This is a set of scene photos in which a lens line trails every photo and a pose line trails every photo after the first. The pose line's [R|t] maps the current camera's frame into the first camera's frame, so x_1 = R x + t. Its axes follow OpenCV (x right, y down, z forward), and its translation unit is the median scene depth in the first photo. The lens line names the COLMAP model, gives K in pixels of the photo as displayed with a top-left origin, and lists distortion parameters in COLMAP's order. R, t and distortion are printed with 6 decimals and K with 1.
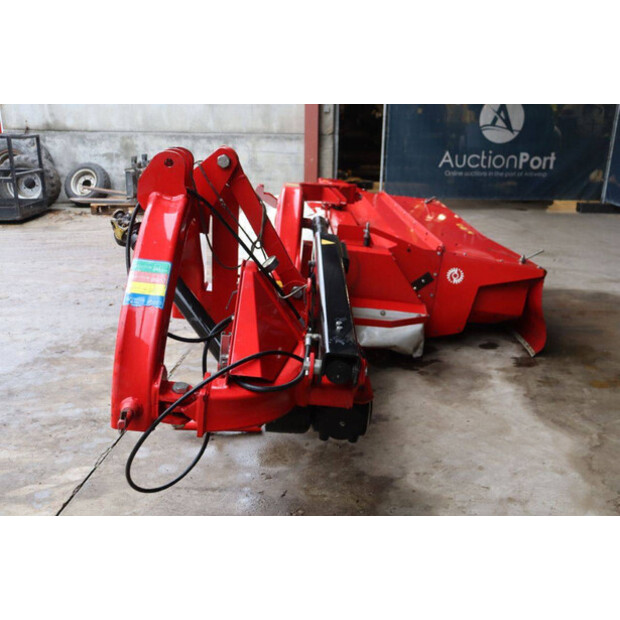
lens RADIAL K [[647.6, 0, 310.0], [0, 647.6, 310.0], [0, 0, 1]] dist [-0.100110, 0.169970]
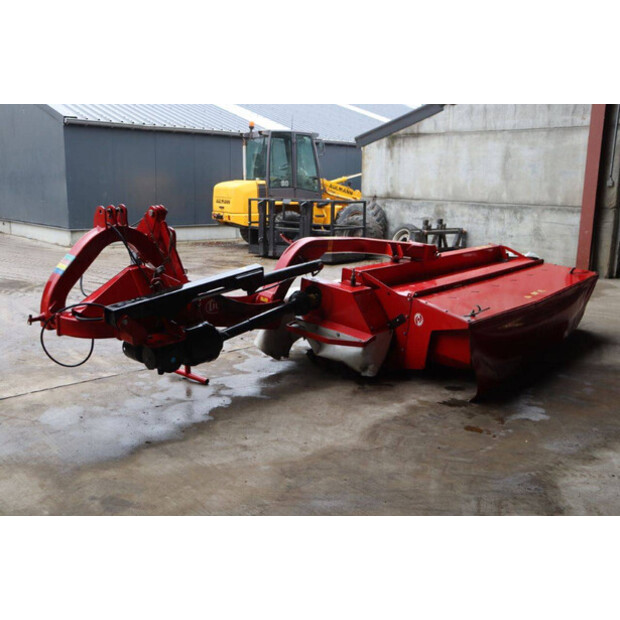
lens RADIAL K [[647.6, 0, 310.0], [0, 647.6, 310.0], [0, 0, 1]] dist [-0.100110, 0.169970]
pose [[0.707488, 0.133134, -0.694072, 0.407081], [-0.205756, 0.978354, -0.022069, -0.001041], [0.676111, 0.158423, 0.719567, -0.000029]]
